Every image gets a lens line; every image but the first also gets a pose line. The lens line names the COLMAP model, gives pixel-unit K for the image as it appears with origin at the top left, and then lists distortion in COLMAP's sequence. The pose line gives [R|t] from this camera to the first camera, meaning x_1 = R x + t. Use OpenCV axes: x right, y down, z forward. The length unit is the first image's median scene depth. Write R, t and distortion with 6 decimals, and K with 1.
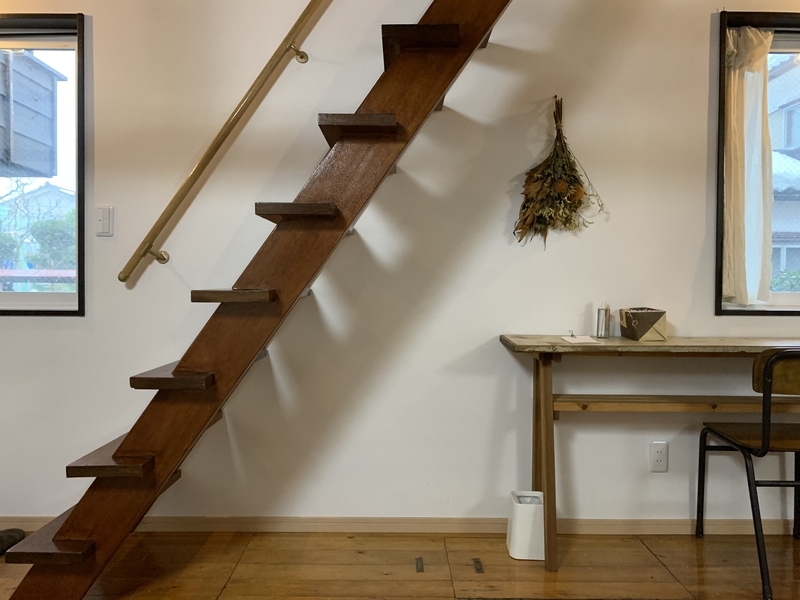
lens RADIAL K [[607.1, 0, 400.0], [0, 607.1, 300.0], [0, 0, 1]] dist [0.006676, 0.001114]
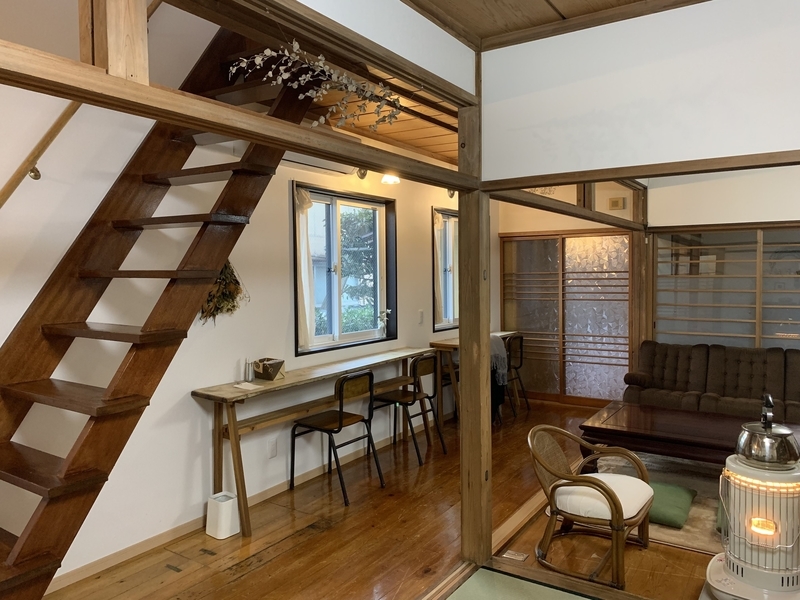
lens RADIAL K [[607.1, 0, 400.0], [0, 607.1, 300.0], [0, 0, 1]] dist [0.006676, 0.001114]
pose [[0.545101, -0.048518, 0.836965, -0.741819], [0.030779, 0.998809, 0.037854, -0.191079], [-0.837805, 0.005127, 0.545945, -0.171798]]
